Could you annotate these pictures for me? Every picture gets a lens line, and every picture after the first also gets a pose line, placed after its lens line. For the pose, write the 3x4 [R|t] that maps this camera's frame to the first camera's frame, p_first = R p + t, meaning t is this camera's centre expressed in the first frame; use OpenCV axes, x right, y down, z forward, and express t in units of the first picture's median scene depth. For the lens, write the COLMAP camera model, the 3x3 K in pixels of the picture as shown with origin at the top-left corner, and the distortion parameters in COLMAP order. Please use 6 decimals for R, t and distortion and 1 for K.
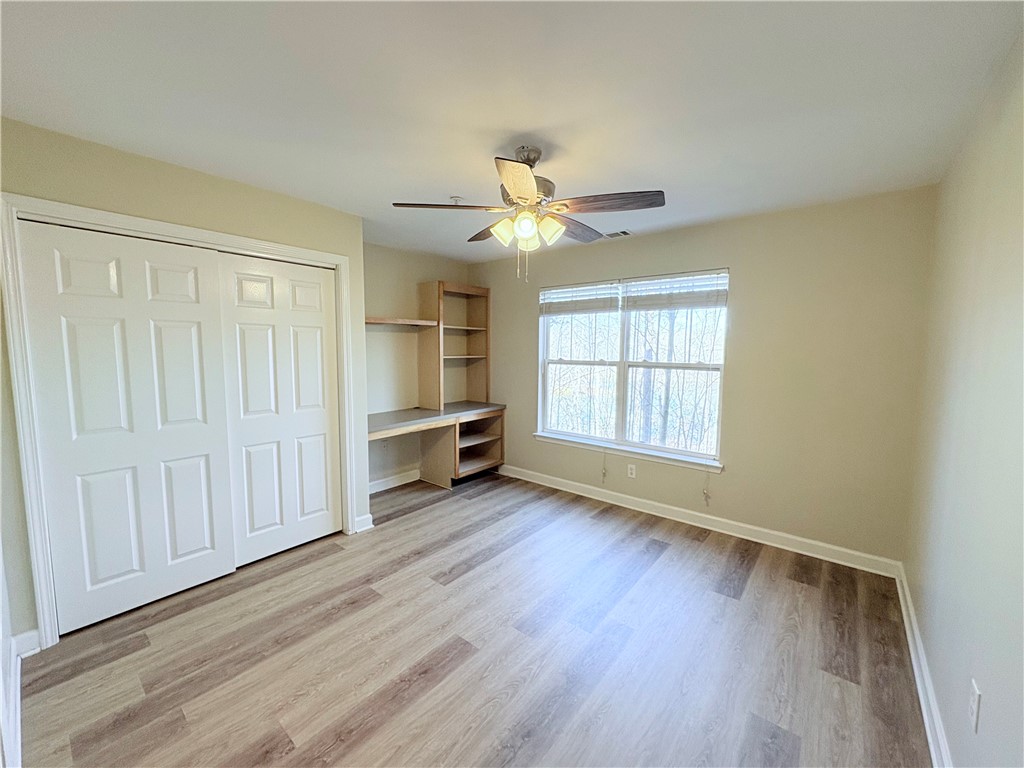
lens RADIAL K [[405.7, 0, 505.6], [0, 405.7, 389.0], [0, 0, 1]] dist [-0.000999, 0.000685]
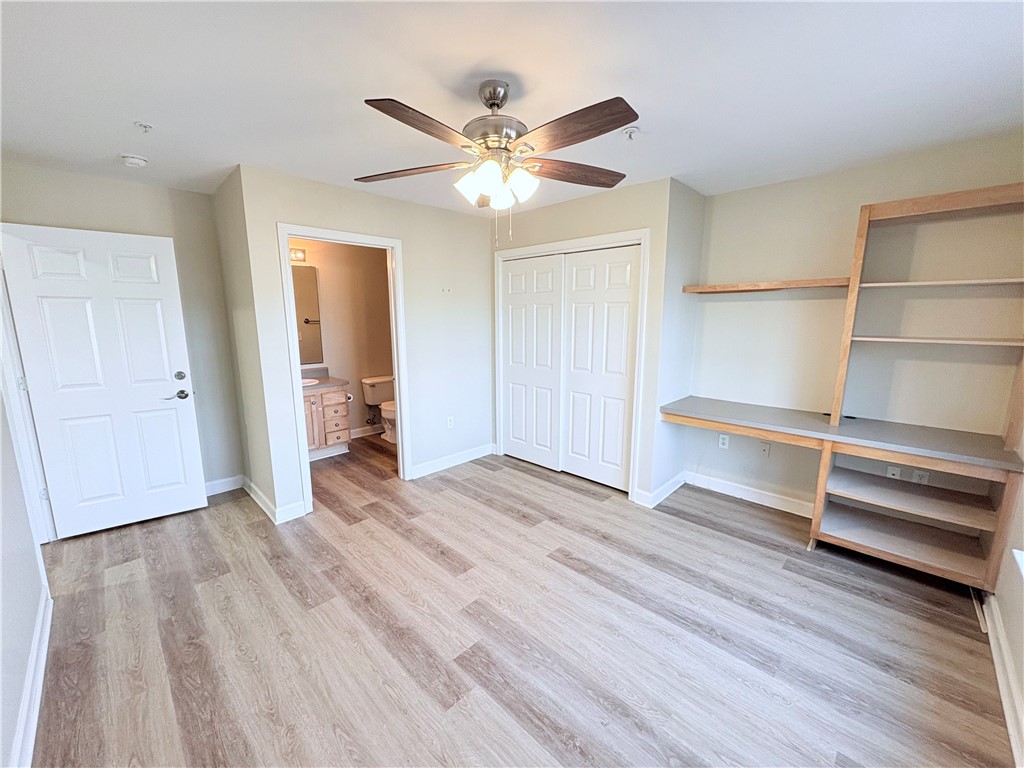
lens RADIAL K [[405.7, 0, 522.9], [0, 405.7, 388.5], [0, 0, 1]] dist [-0.000999, 0.000685]
pose [[-0.065338, 0.171549, -0.983007, 0.697953], [-0.103399, 0.978645, 0.177660, -0.093783], [0.992492, 0.113250, -0.046205, 0.828821]]
